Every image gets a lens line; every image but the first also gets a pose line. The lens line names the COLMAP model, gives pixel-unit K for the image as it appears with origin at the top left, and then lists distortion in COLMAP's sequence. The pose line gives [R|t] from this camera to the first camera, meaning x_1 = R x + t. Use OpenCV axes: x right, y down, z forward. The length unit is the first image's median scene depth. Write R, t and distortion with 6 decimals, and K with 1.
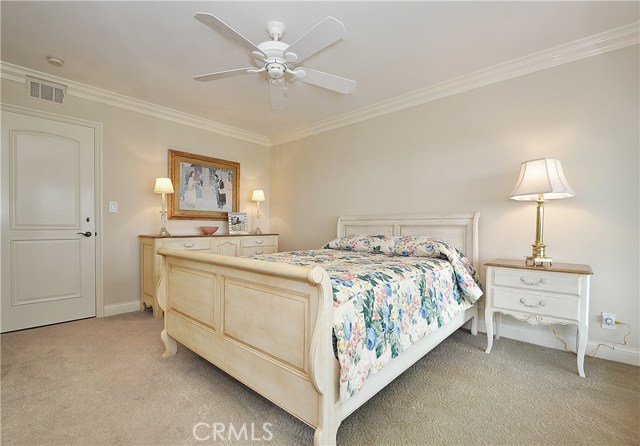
lens RADIAL K [[290.6, 0, 320.0], [0, 290.6, 223.0], [0, 0, 1]] dist [0.000103, 0.000001]
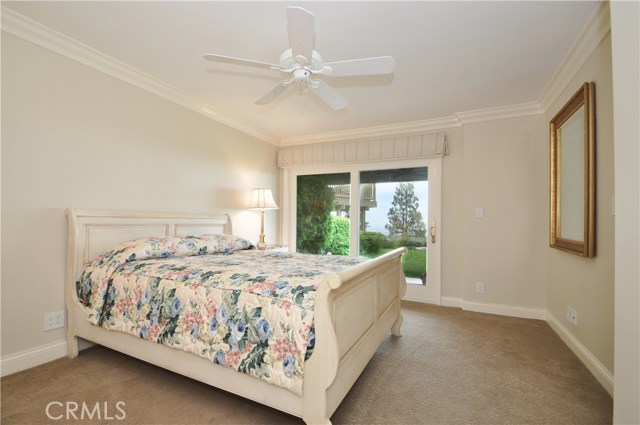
lens RADIAL K [[289.9, 0, 321.0], [0, 289.9, 220.3], [0, 0, 1]] dist [-0.031054, -0.000064]
pose [[-0.280777, 0.002506, 0.959770, -0.734159], [-0.017910, 0.999809, -0.007850, -0.006209], [-0.959606, -0.019394, -0.280679, 0.809294]]
